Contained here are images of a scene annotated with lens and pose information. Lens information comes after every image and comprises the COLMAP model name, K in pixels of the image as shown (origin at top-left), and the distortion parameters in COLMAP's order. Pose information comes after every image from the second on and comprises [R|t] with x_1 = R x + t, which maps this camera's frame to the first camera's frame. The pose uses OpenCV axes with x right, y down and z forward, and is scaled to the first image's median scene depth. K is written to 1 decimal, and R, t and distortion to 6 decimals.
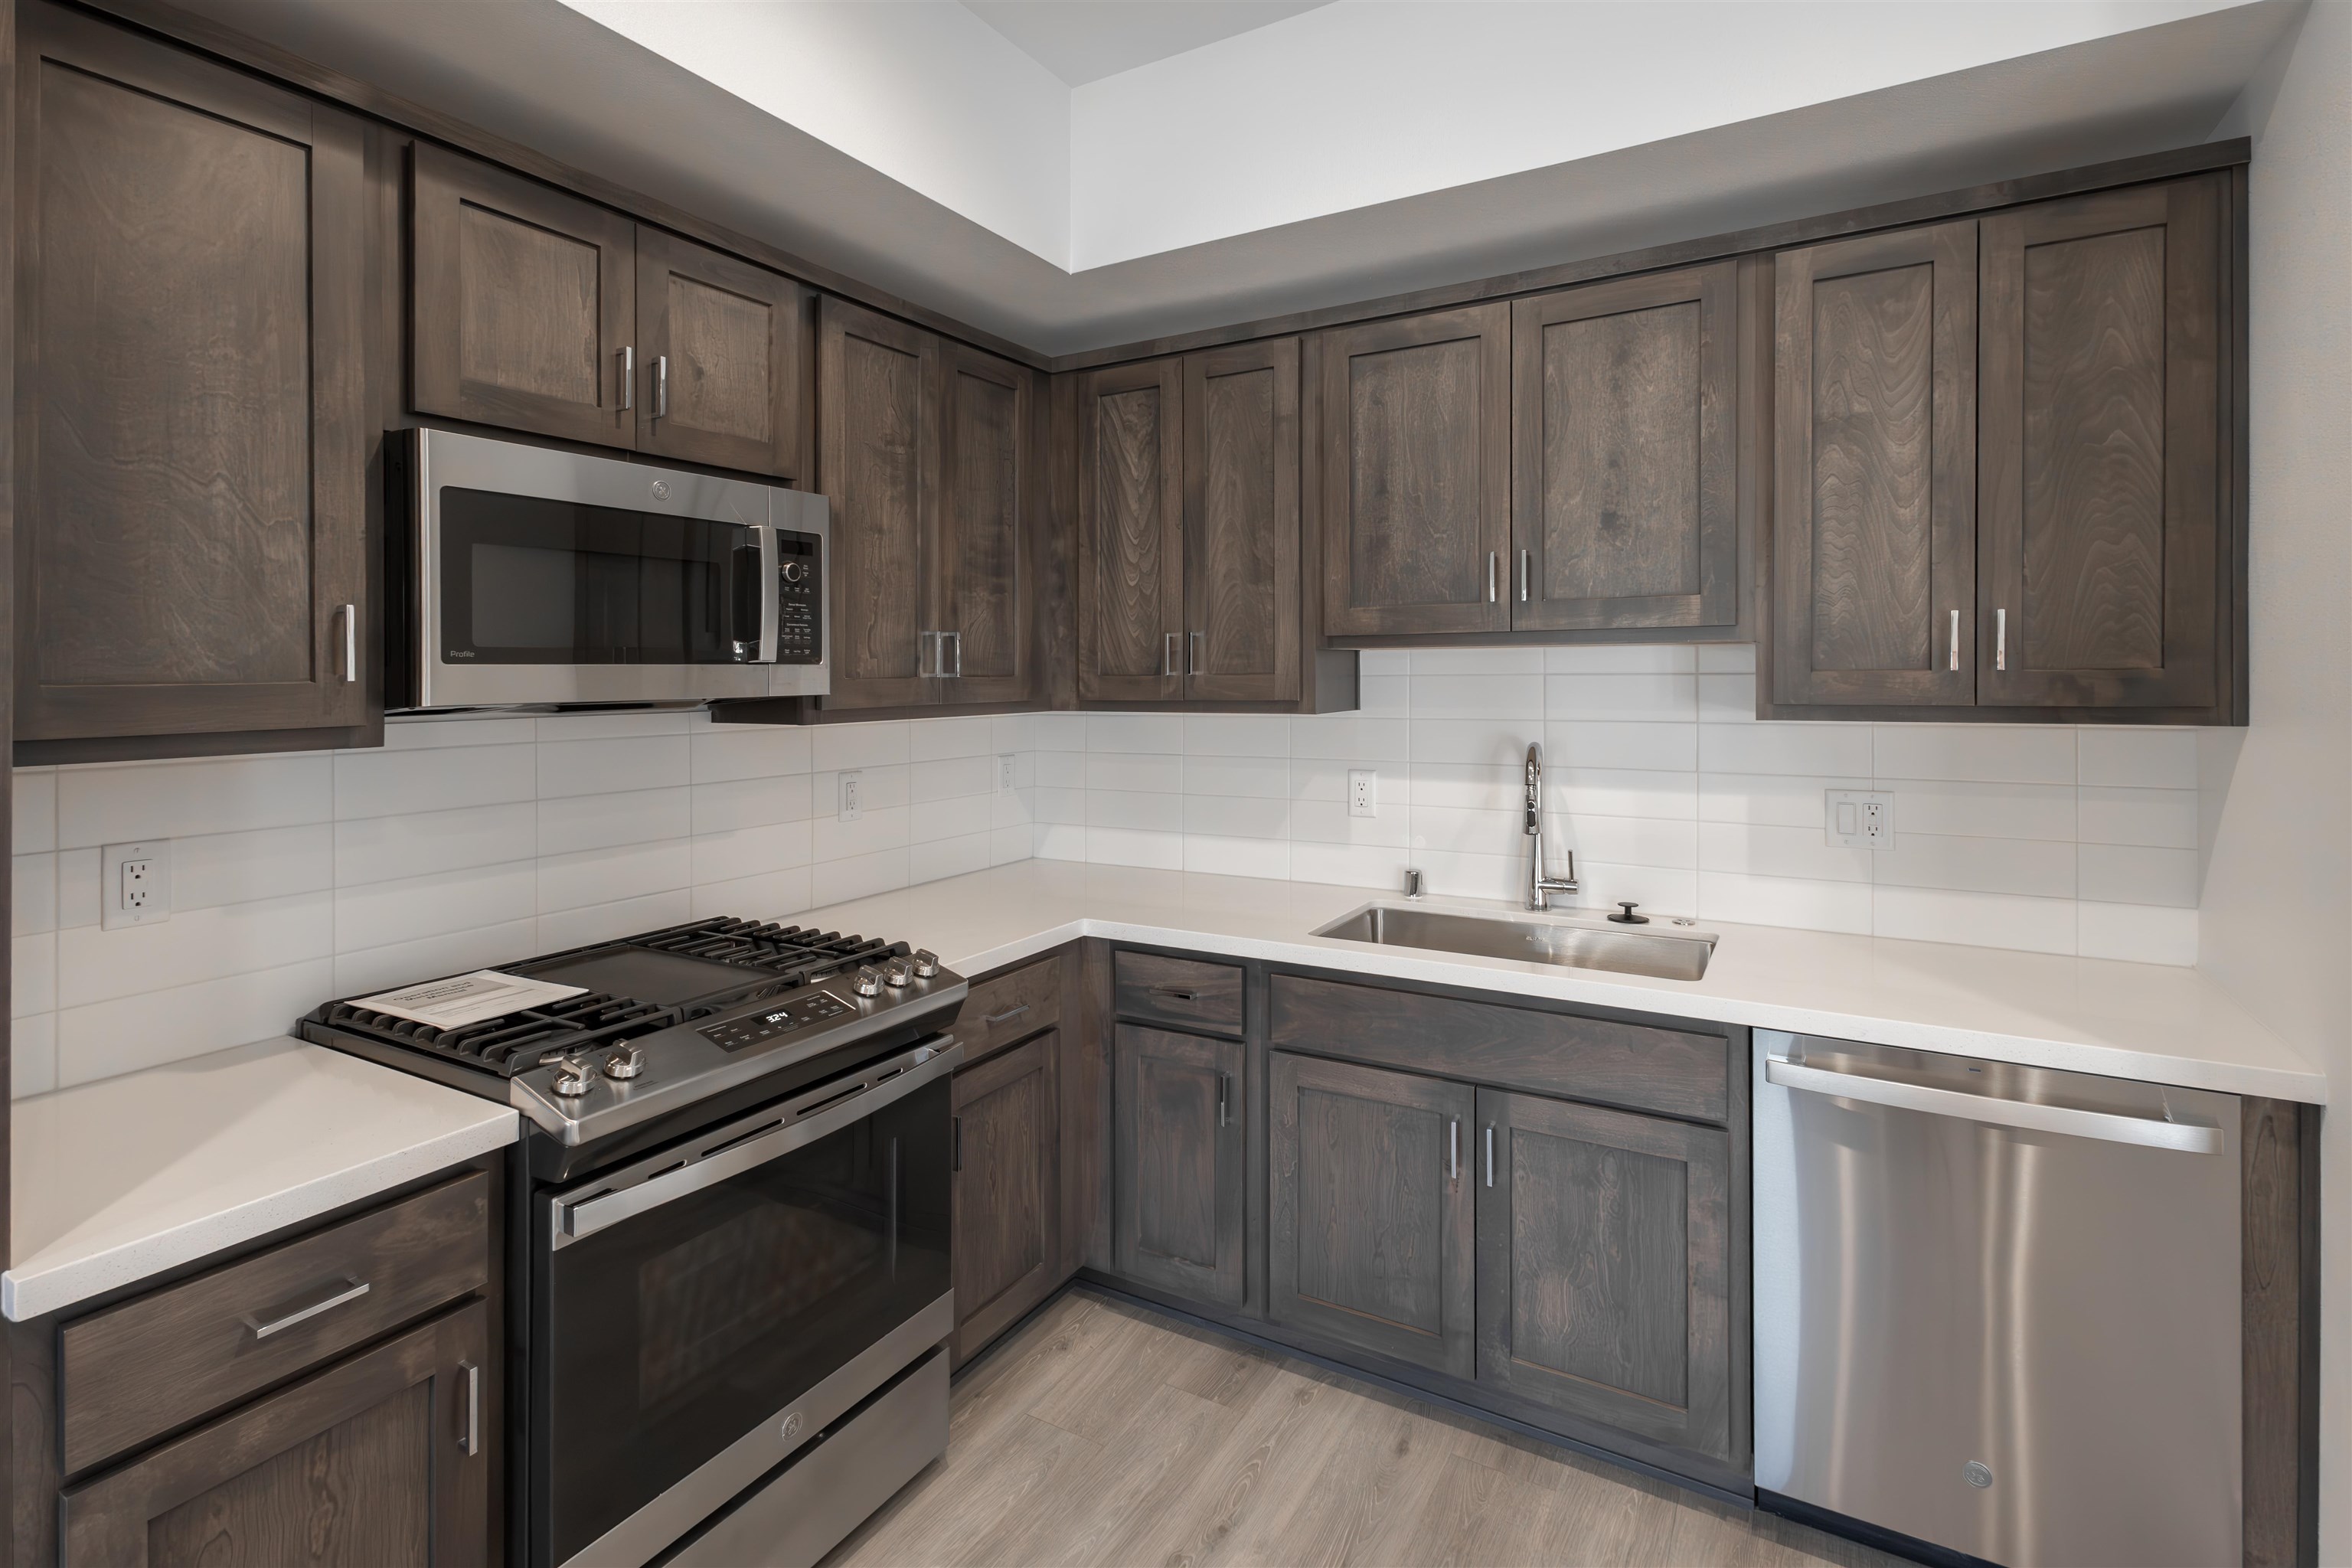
lens RADIAL K [[1115.8, 0, 1164.7], [0, 1115.8, 739.7], [0, 0, 1]] dist [0.004063, 0.000124]
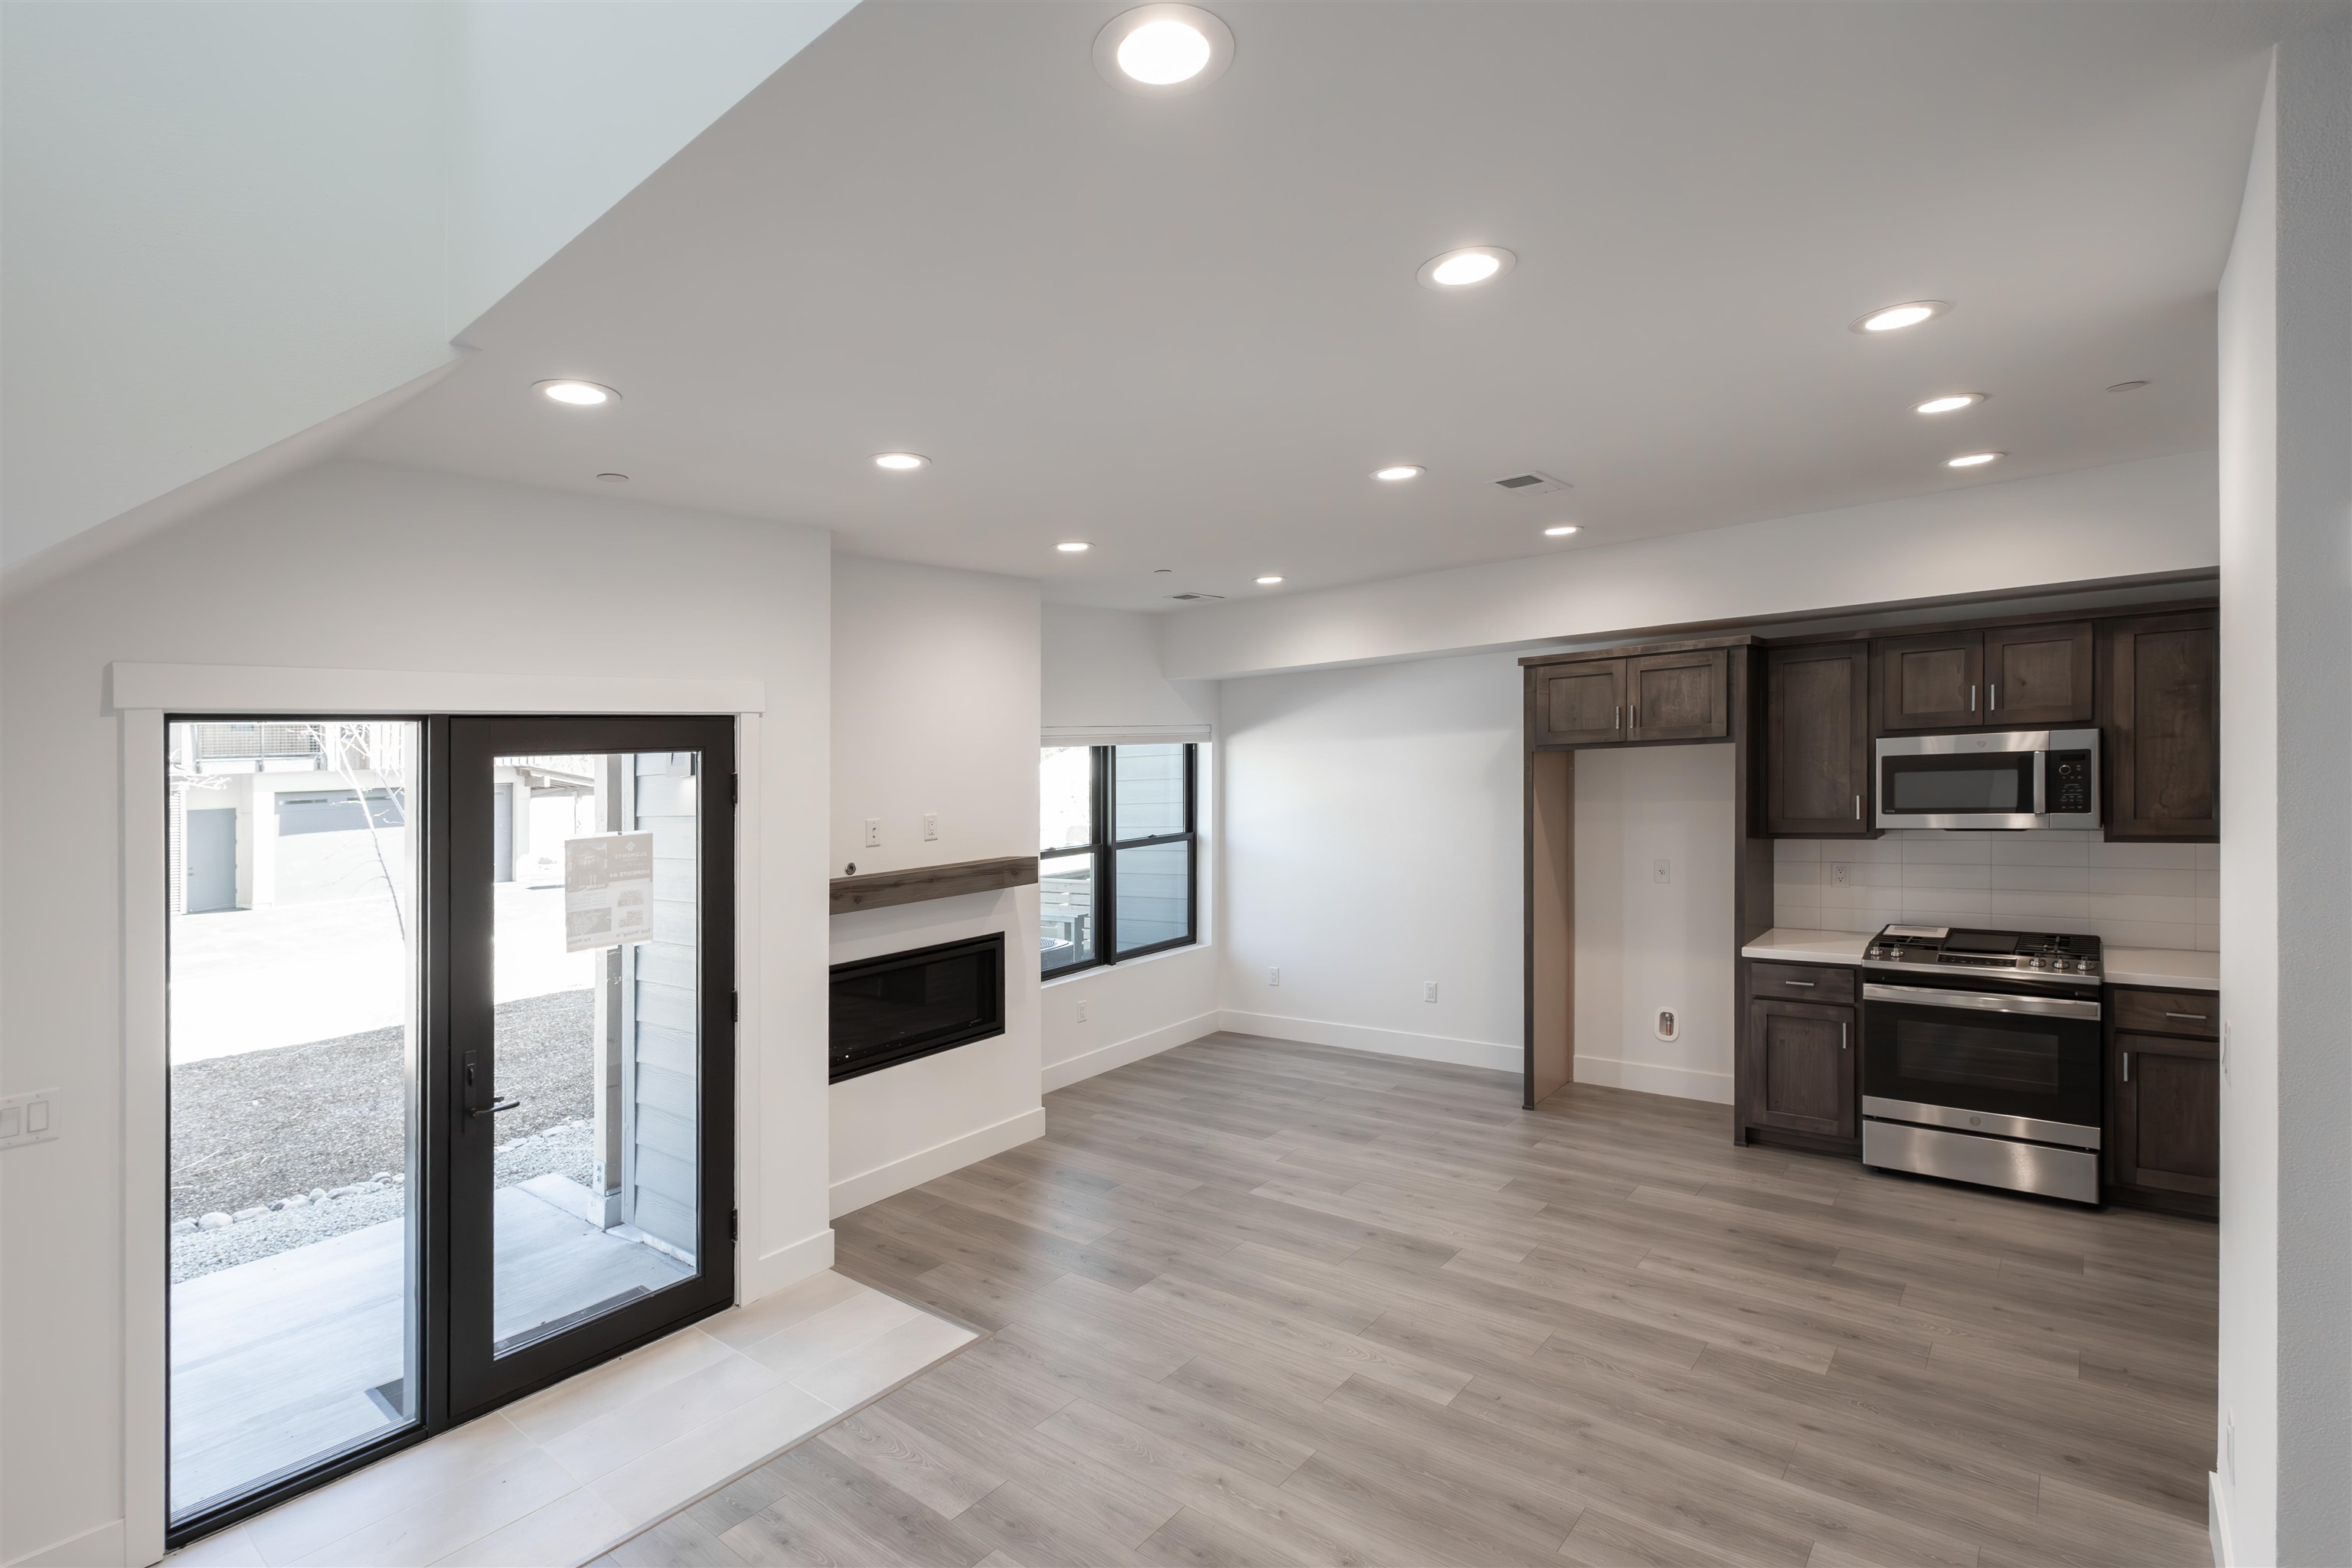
lens RADIAL K [[1115.8, 0, 1164.7], [0, 1115.8, 739.7], [0, 0, 1]] dist [0.004063, 0.000124]
pose [[-0.155068, 0.001178, -0.987903, 1.879401], [-0.009105, 0.999955, 0.002622, -0.183327], [0.987862, 0.009401, -0.155050, -0.329074]]
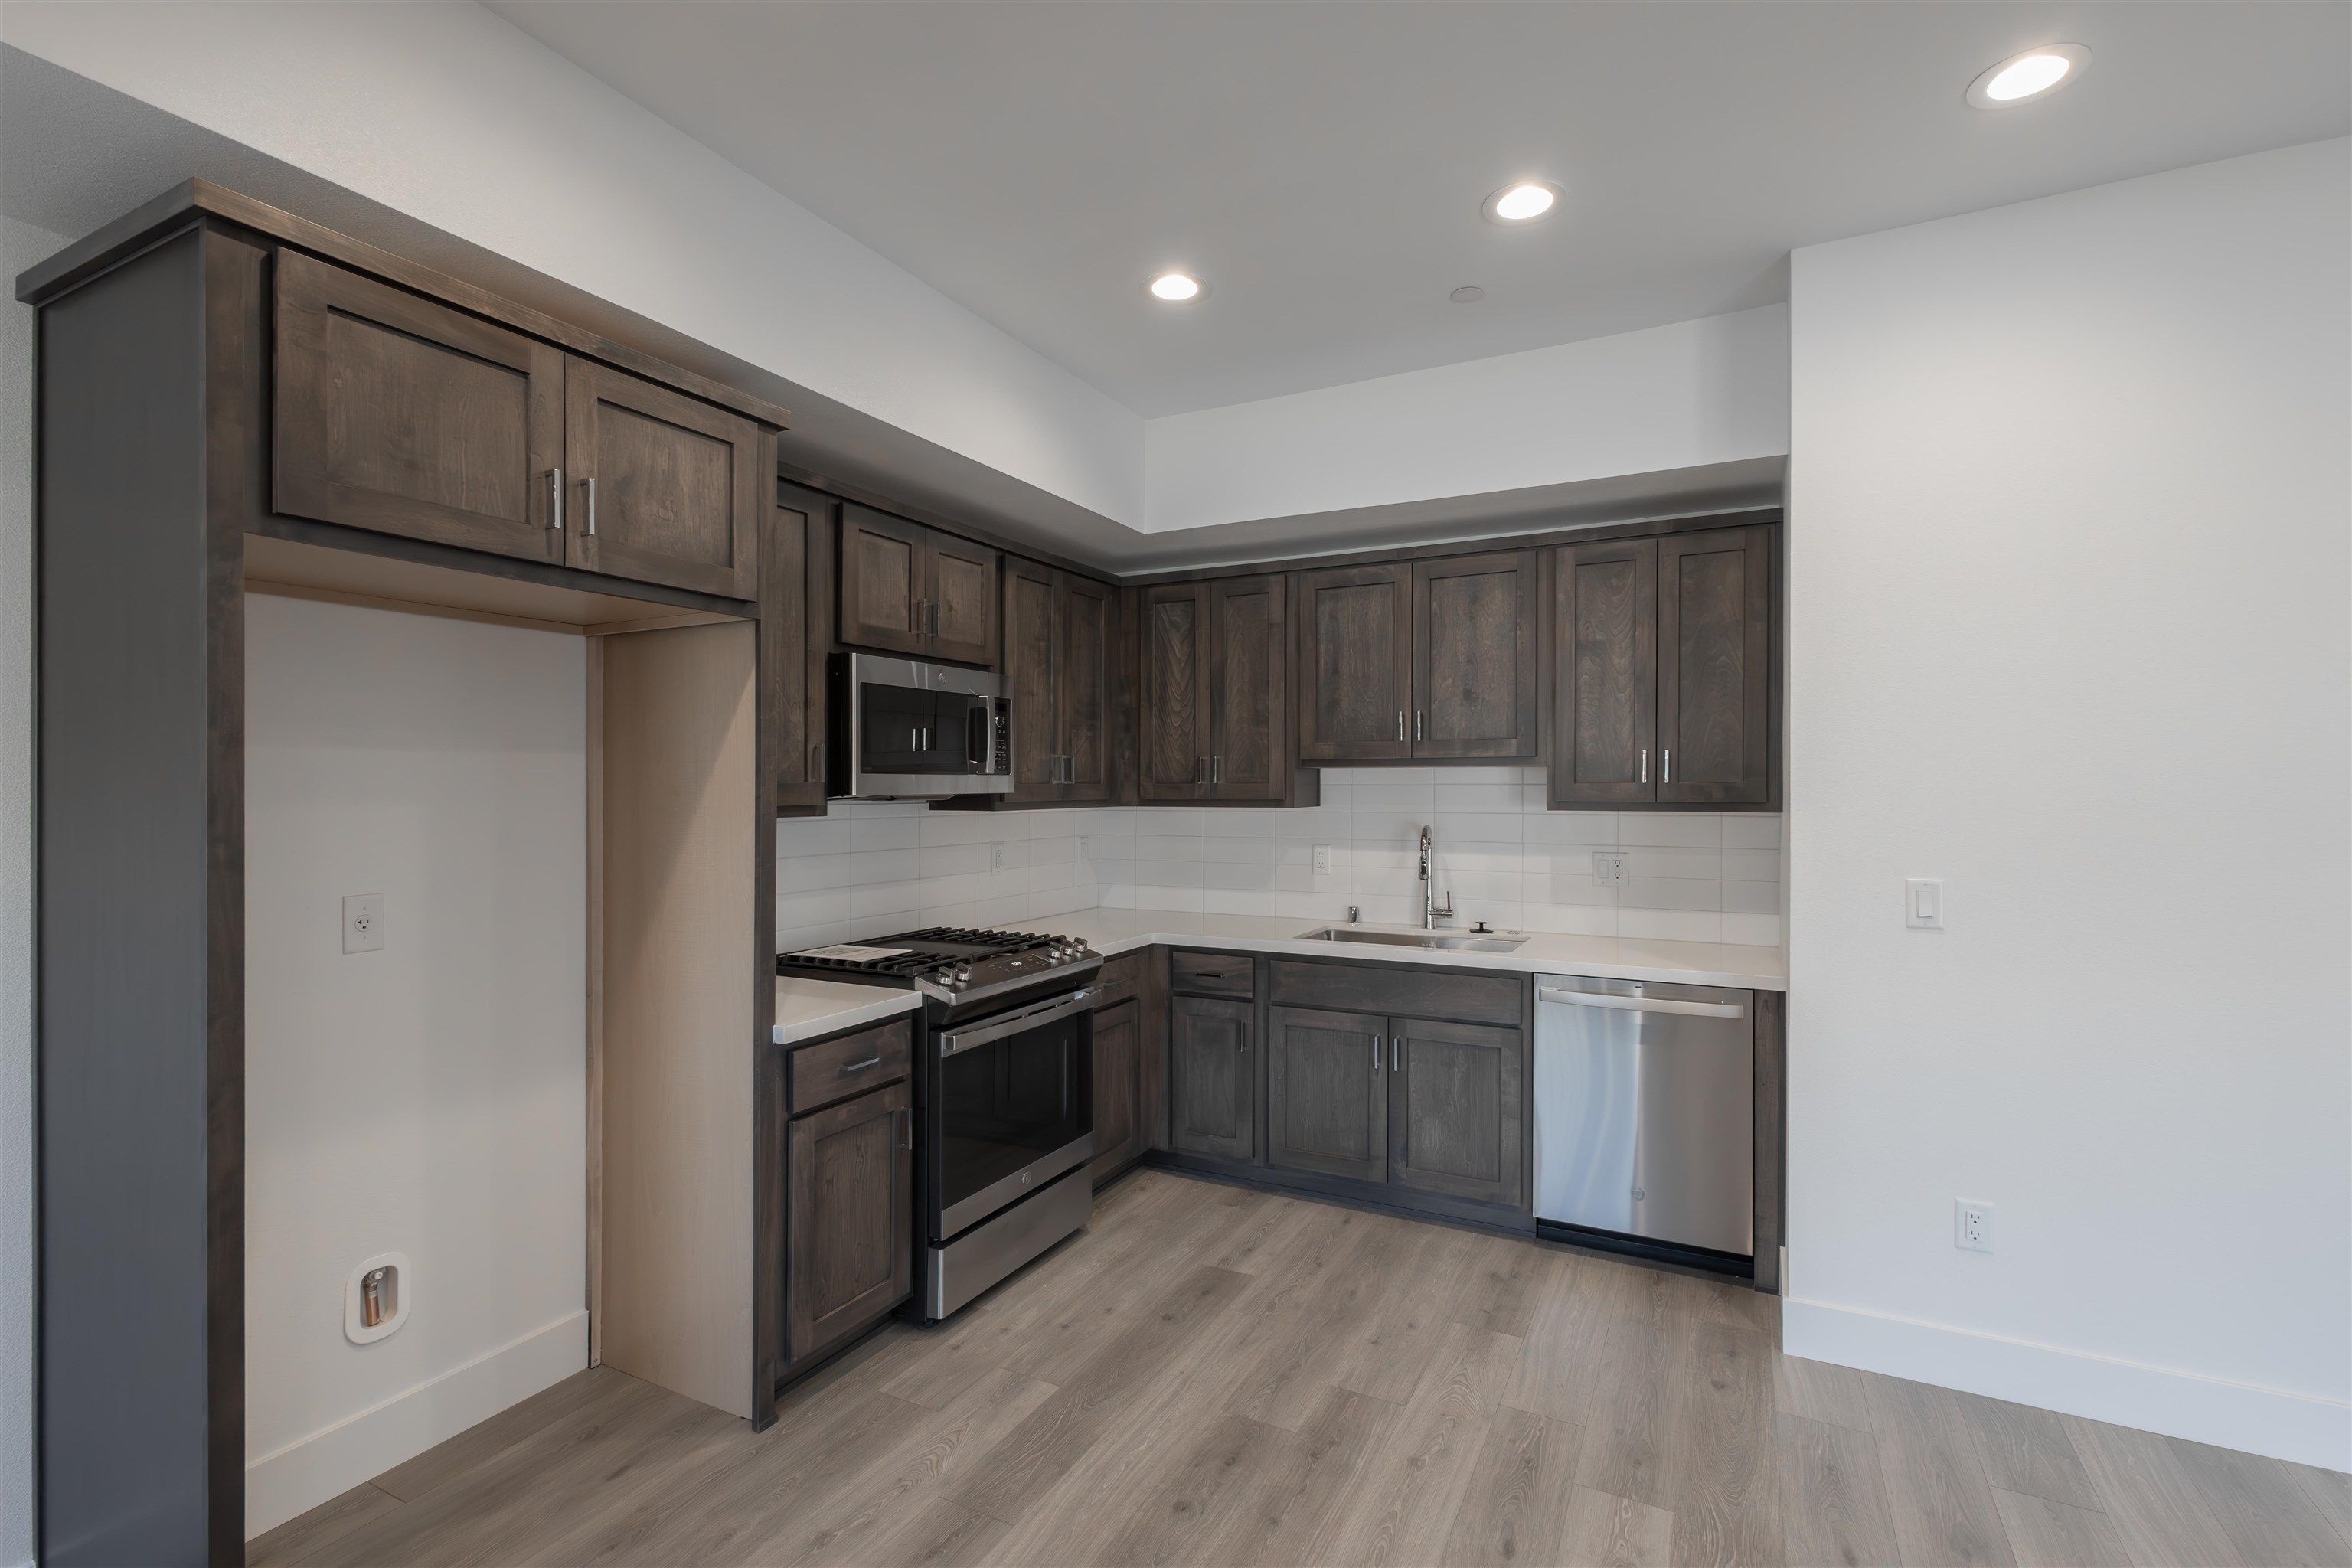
lens RADIAL K [[1069.3, 0, 1169.7], [0, 1069.3, 847.9], [0, 0, 1]] dist [0.001886, 0.000071]
pose [[0.998759, 0.003632, 0.049666, -0.140738], [-0.003571, 0.999993, -0.001324, 0.043746], [-0.049671, 0.001145, 0.998765, -0.622786]]
